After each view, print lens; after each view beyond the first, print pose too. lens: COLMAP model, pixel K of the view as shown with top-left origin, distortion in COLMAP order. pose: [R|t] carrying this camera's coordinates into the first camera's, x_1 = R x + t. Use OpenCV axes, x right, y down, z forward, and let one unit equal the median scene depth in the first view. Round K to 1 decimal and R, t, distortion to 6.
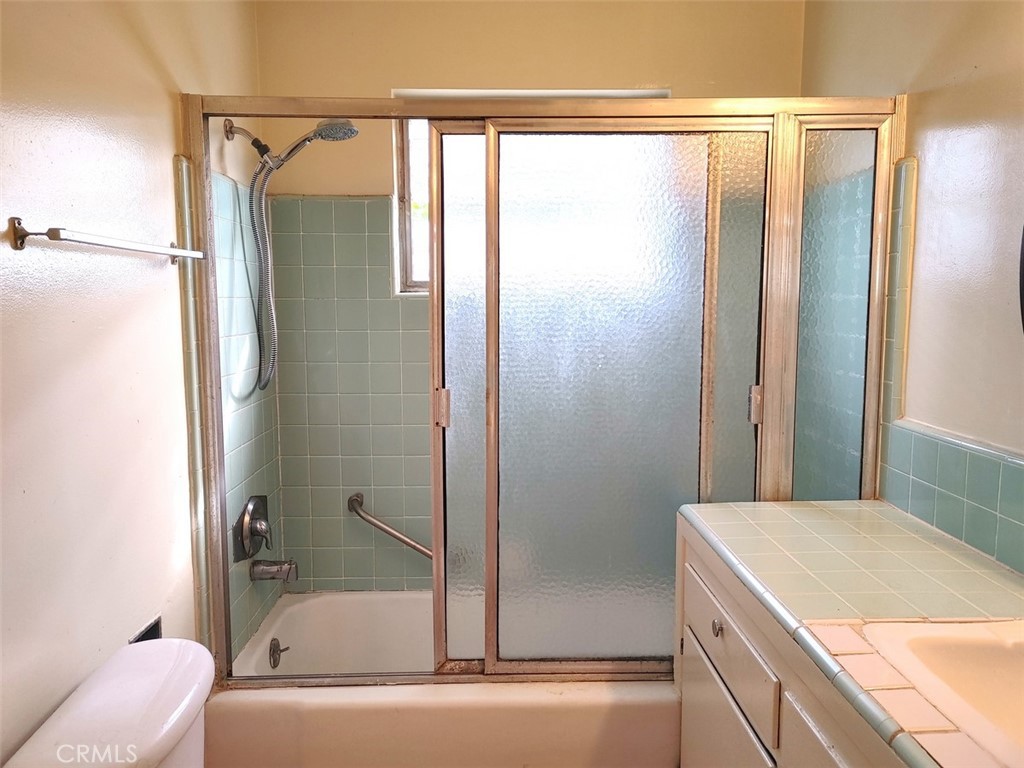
lens RADIAL K [[779.8, 0, 505.6], [0, 779.8, 379.2], [0, 0, 1]] dist [0.056398, -0.037680]
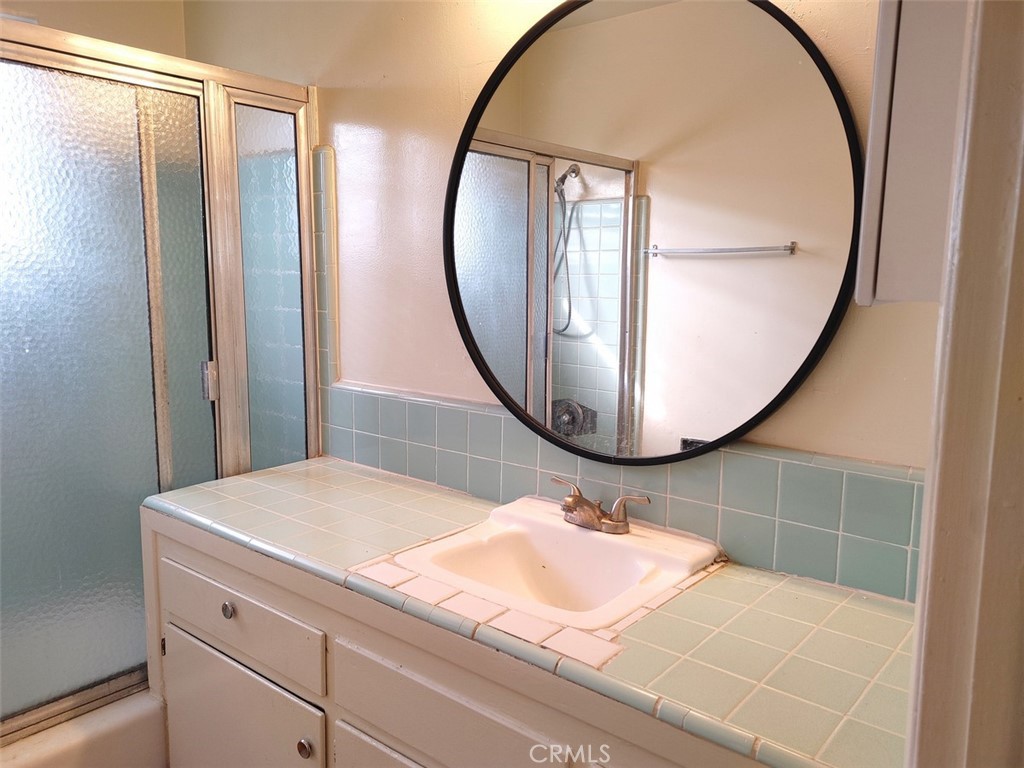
lens RADIAL K [[779.8, 0, 495.6], [0, 779.8, 391.1], [0, 0, 1]] dist [0.056398, -0.037680]
pose [[0.666619, -0.099984, 0.738663, -0.169179], [0.069100, 0.994985, 0.072319, -0.001306], [-0.742189, 0.002832, 0.670185, 0.081320]]
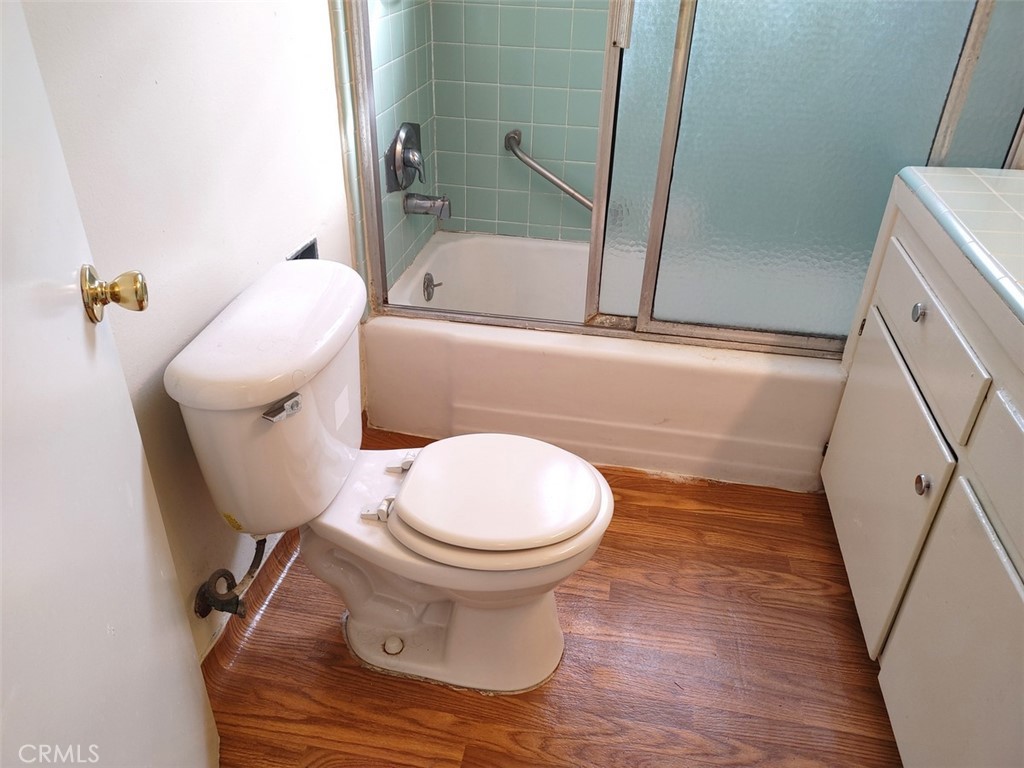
lens RADIAL K [[779.8, 0, 504.7], [0, 779.8, 386.4], [0, 0, 1]] dist [0.056398, -0.037680]
pose [[0.977988, 0.127269, -0.165354, -0.017332], [-0.044653, 0.901746, 0.429954, 0.031044], [0.203827, -0.413107, 0.887579, 0.087709]]
